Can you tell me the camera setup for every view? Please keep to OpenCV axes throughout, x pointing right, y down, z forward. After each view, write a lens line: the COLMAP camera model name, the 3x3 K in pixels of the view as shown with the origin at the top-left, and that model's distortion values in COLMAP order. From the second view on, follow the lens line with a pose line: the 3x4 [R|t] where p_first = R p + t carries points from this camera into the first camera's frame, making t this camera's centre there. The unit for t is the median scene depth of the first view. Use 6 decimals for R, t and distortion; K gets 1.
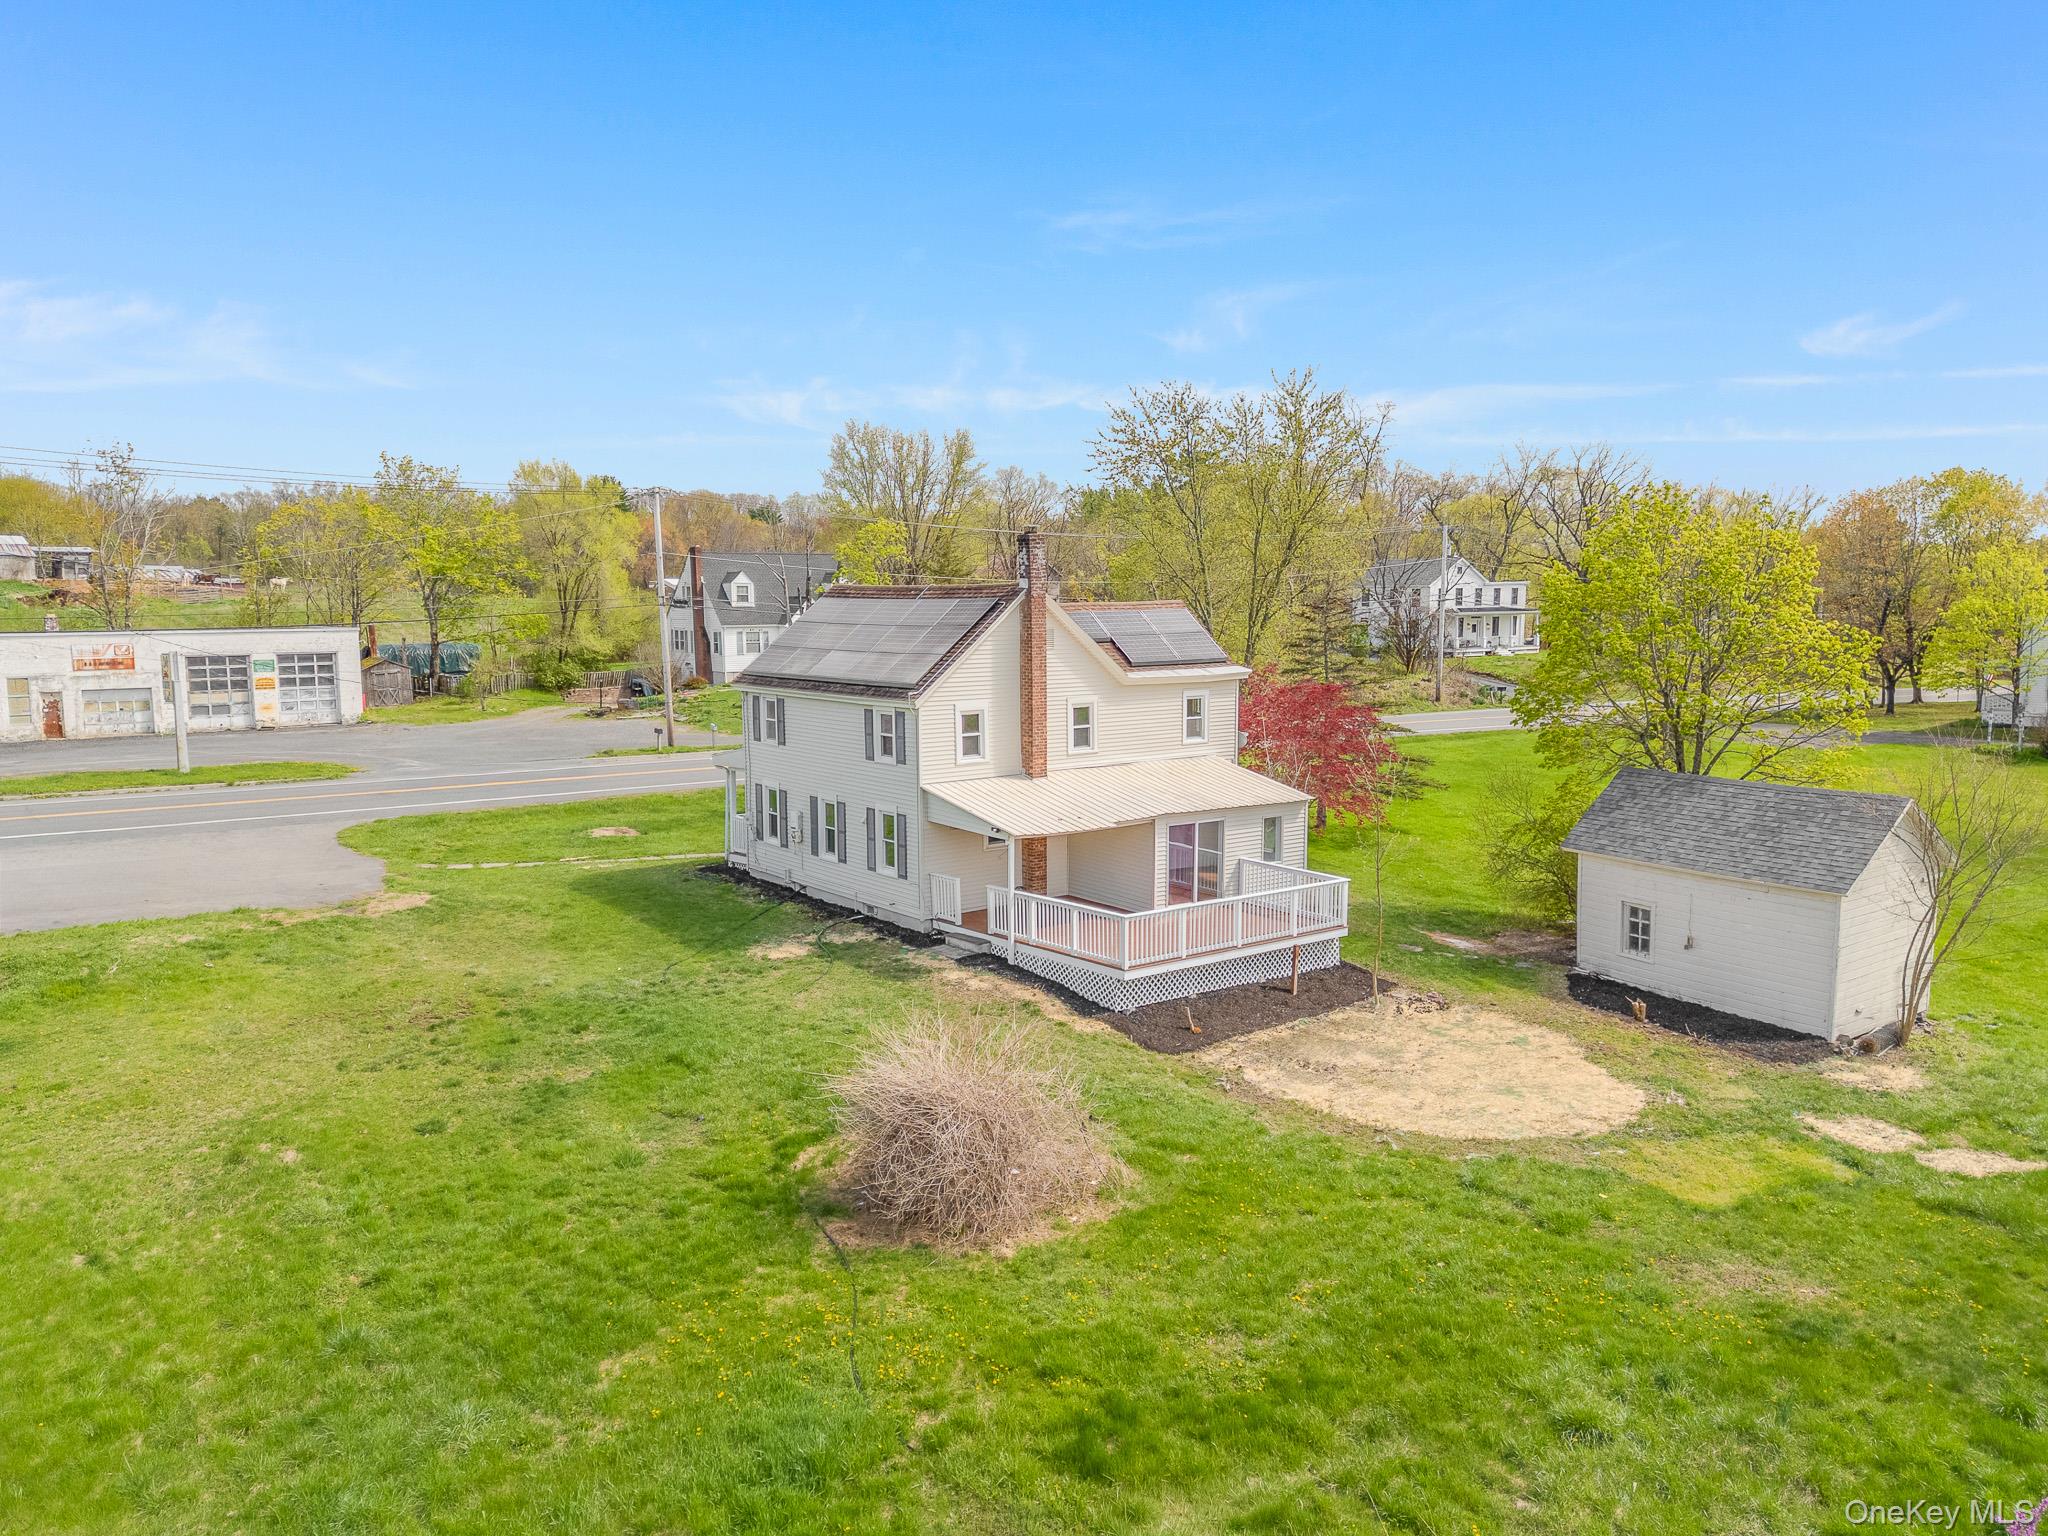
lens RADIAL K [[1474.7, 0, 1024.0], [0, 1474.7, 768.0], [0, 0, 1]] dist [0.116004, -0.132199]
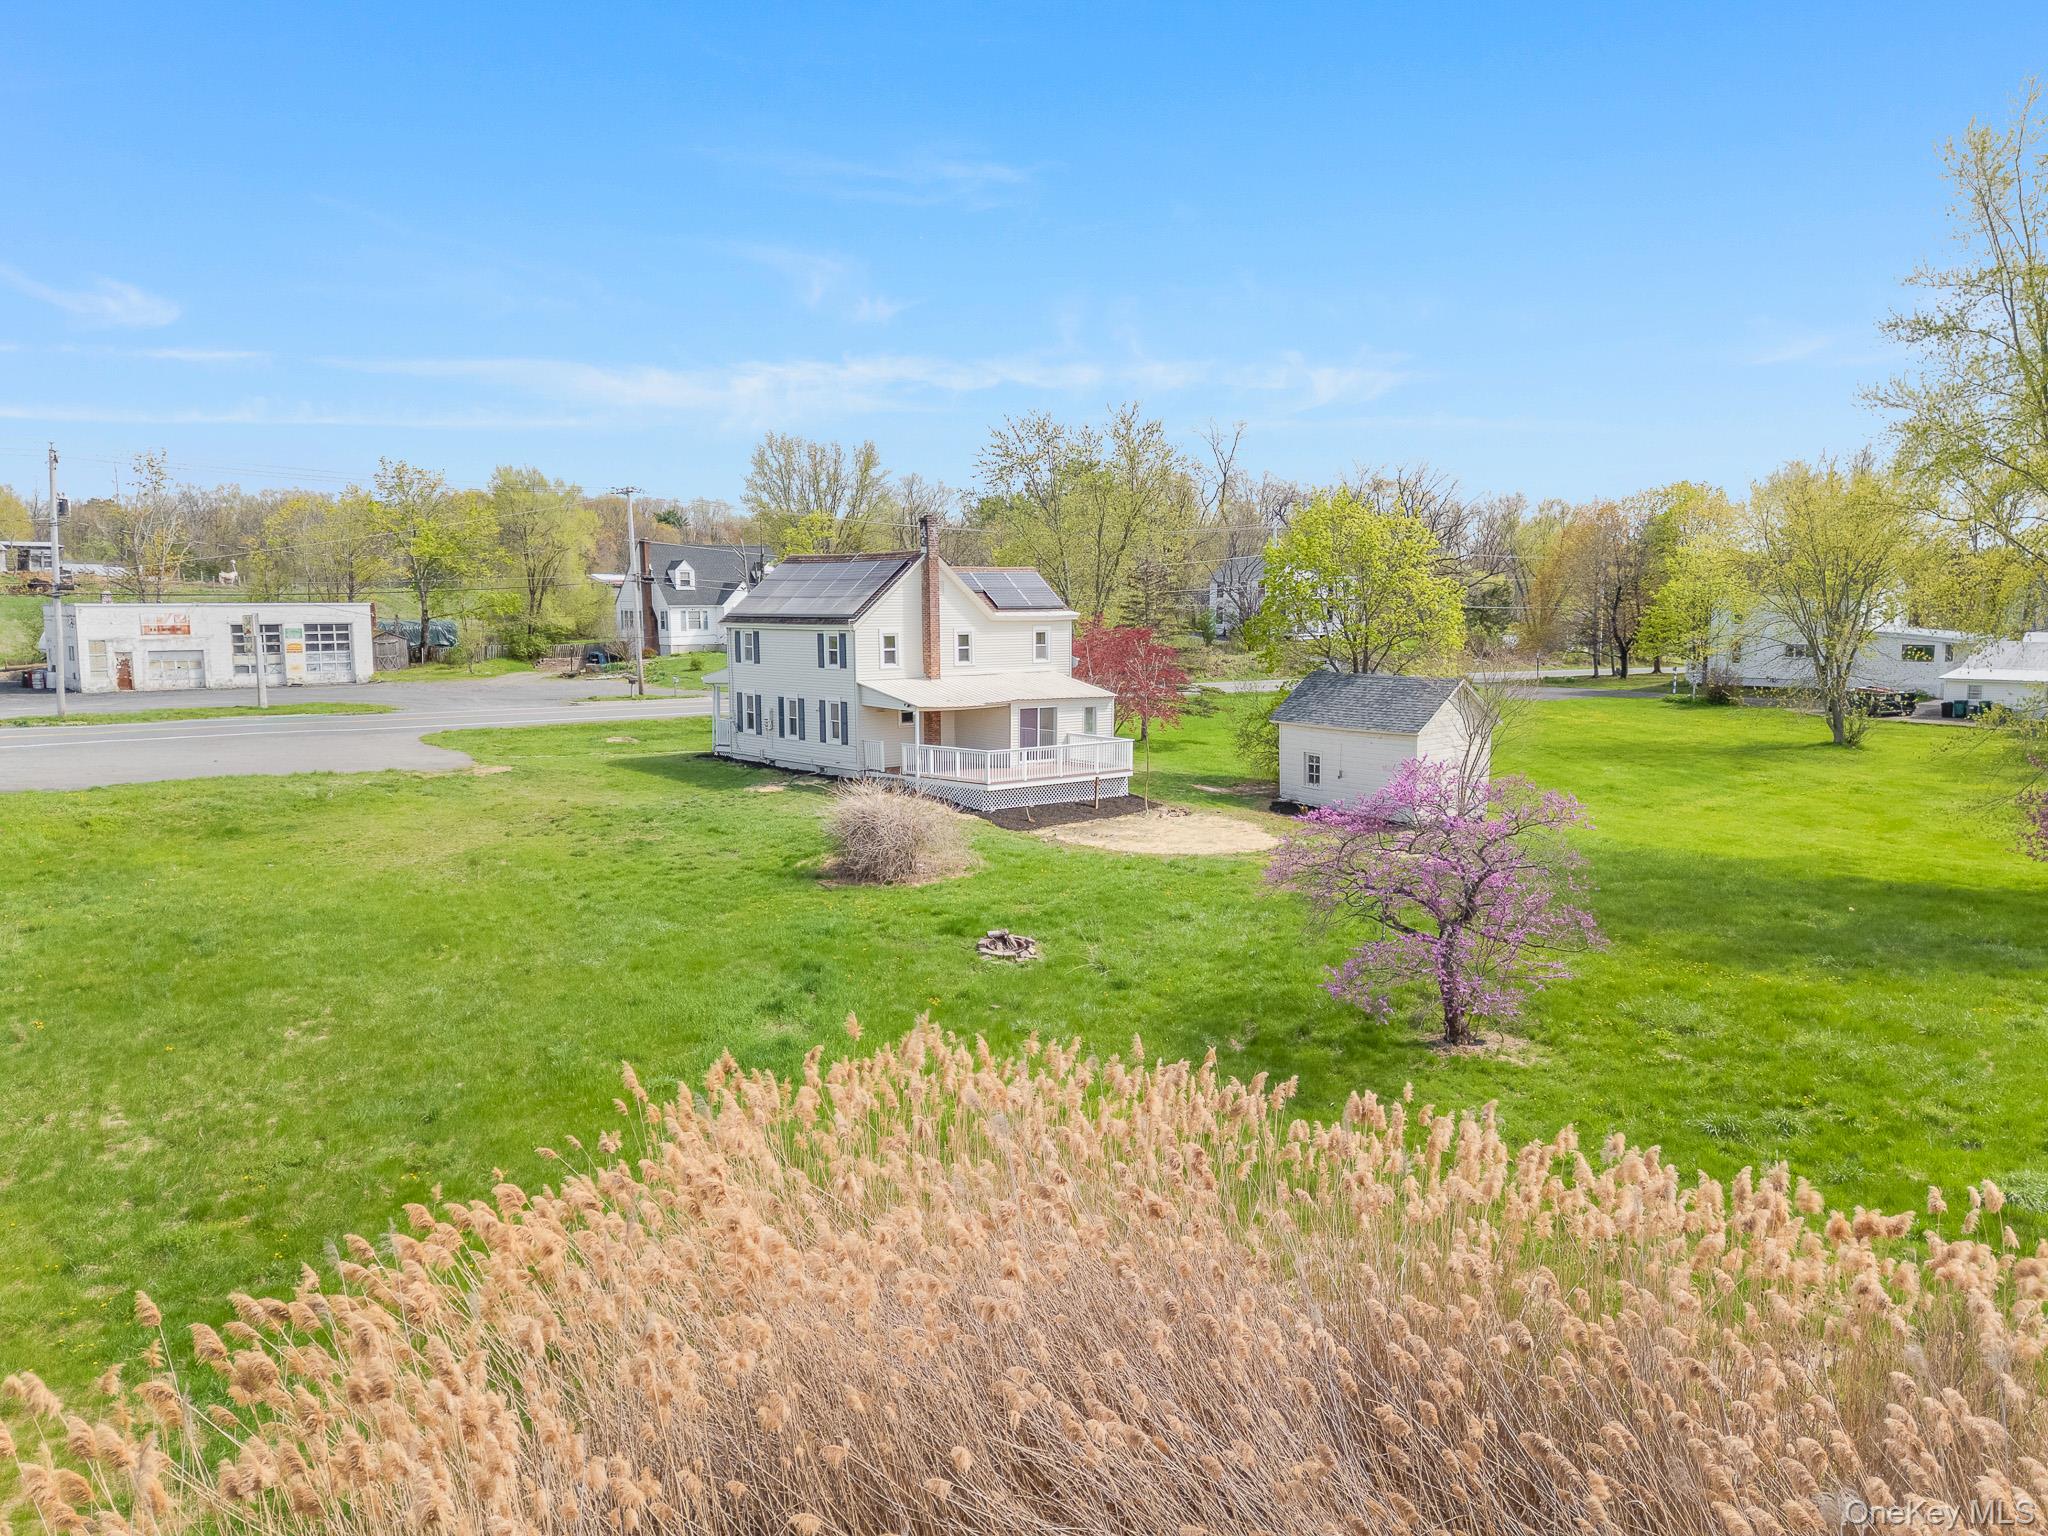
lens RADIAL K [[1474.7, 0, 1024.0], [0, 1474.7, 768.0], [0, 0, 1]] dist [0.116004, -0.132199]
pose [[0.997834, -0.006289, 0.065485, 0.001482], [0.006629, 0.999966, -0.004976, 0.093258], [-0.065451, 0.005400, 0.997841, -0.452258]]
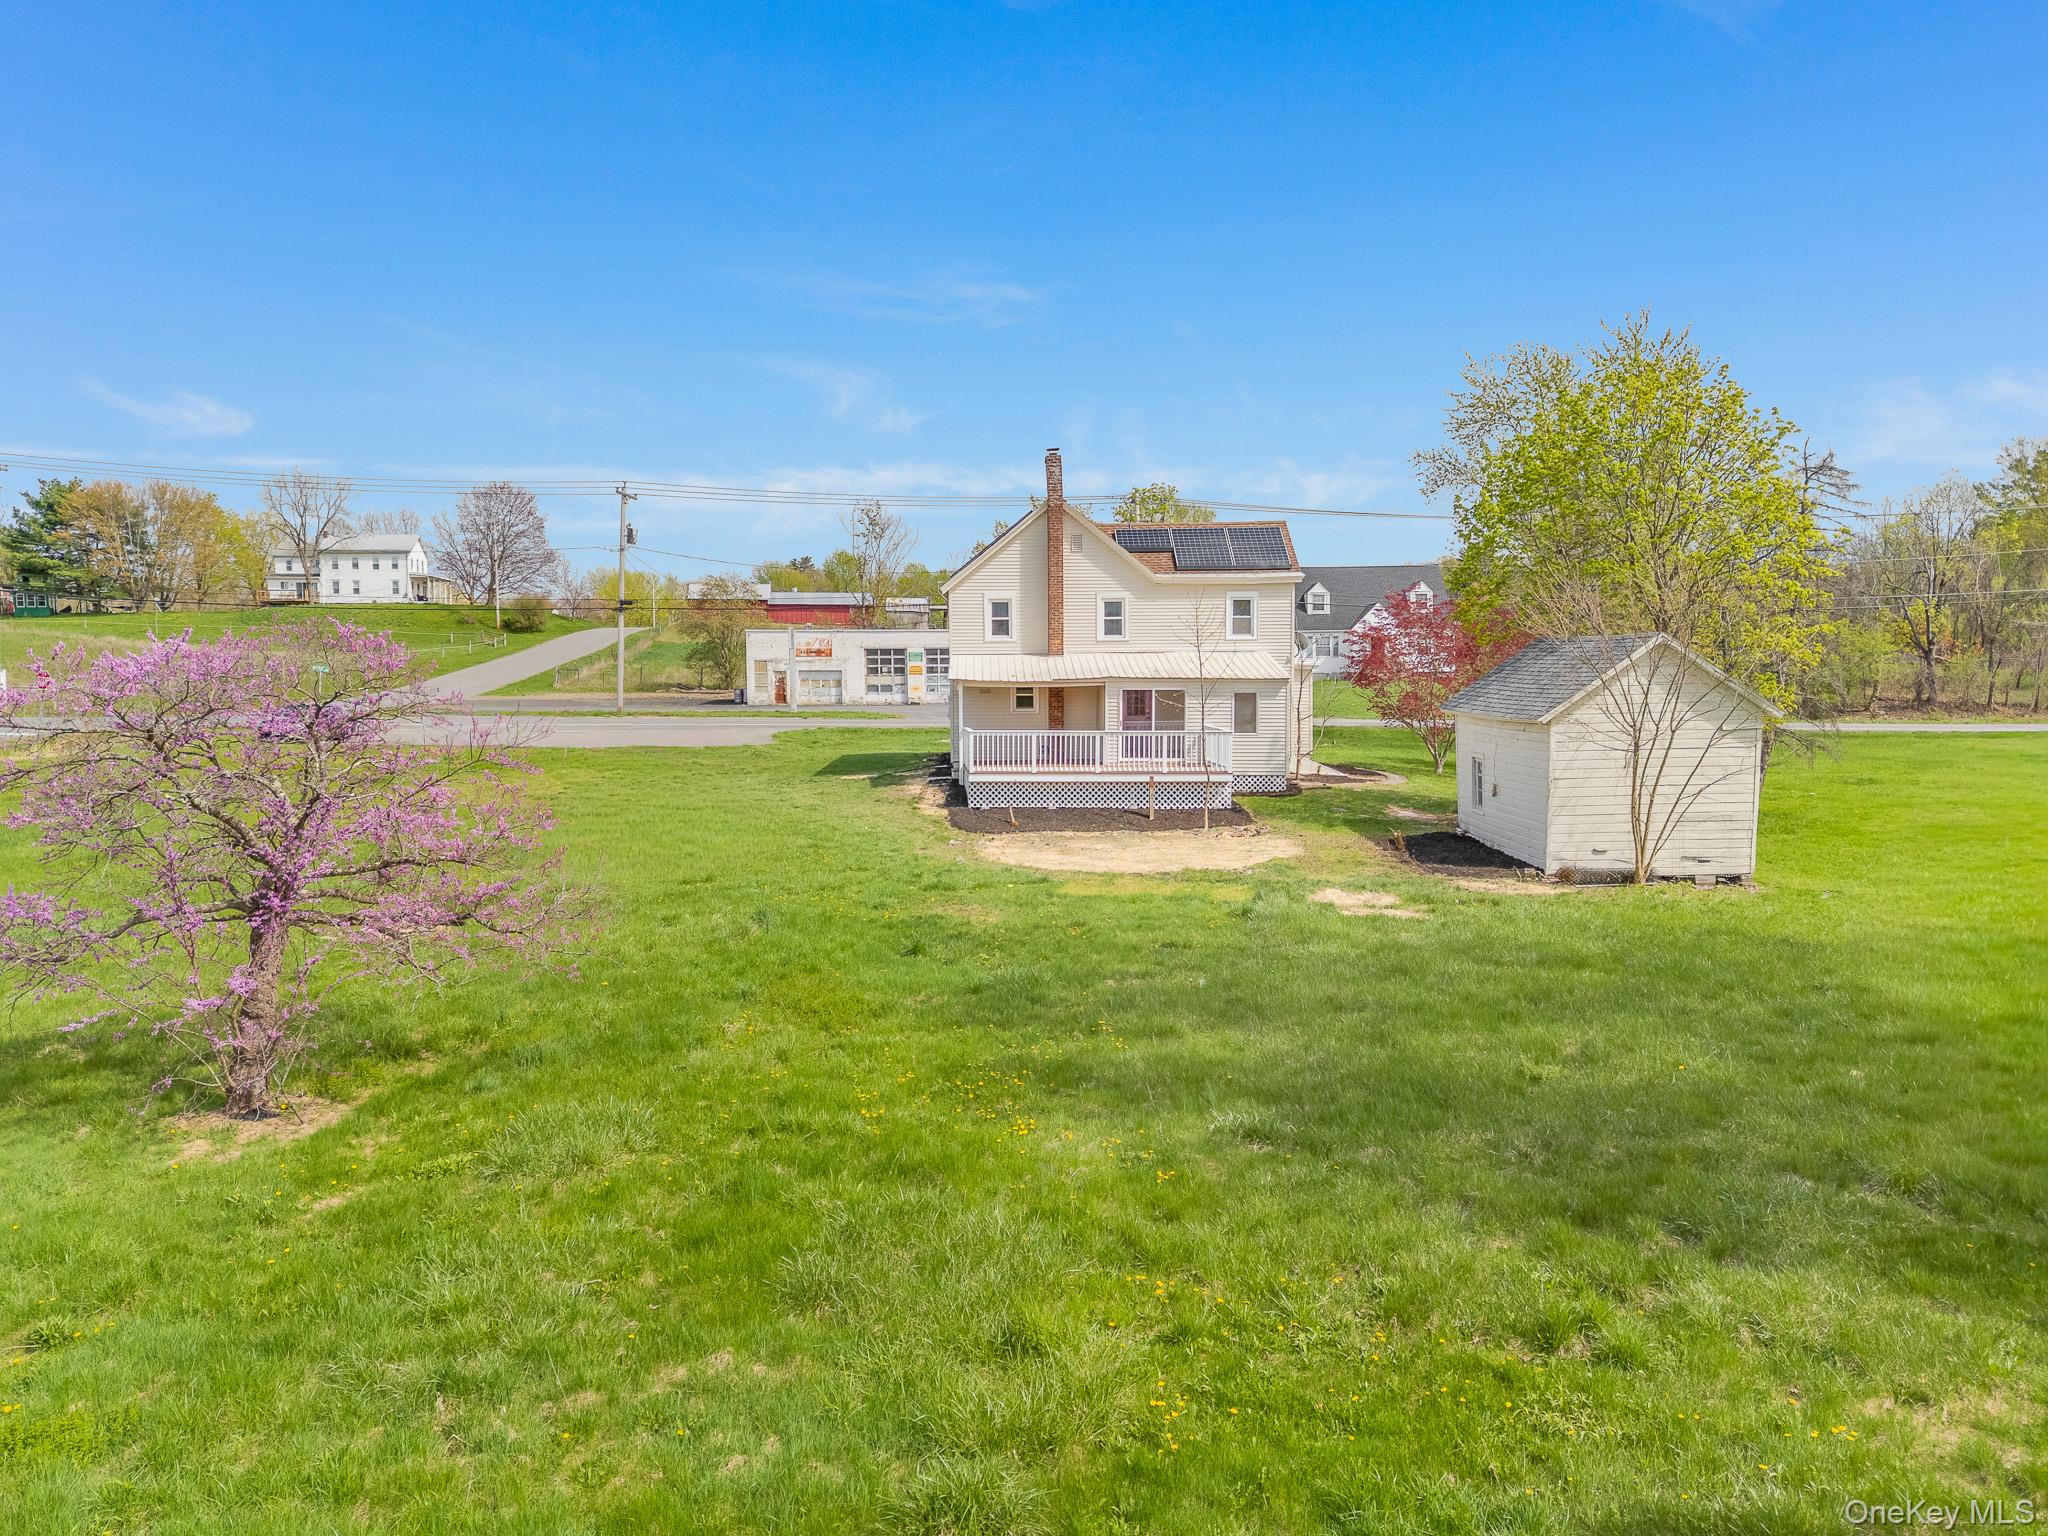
lens RADIAL K [[1474.7, 0, 1024.0], [0, 1474.7, 768.0], [0, 0, 1]] dist [0.116004, -0.132199]
pose [[0.813931, 0.035024, -0.579905, 0.619808], [-0.067175, 0.997160, -0.034059, 0.126478], [0.577065, 0.066676, 0.813972, -0.001630]]
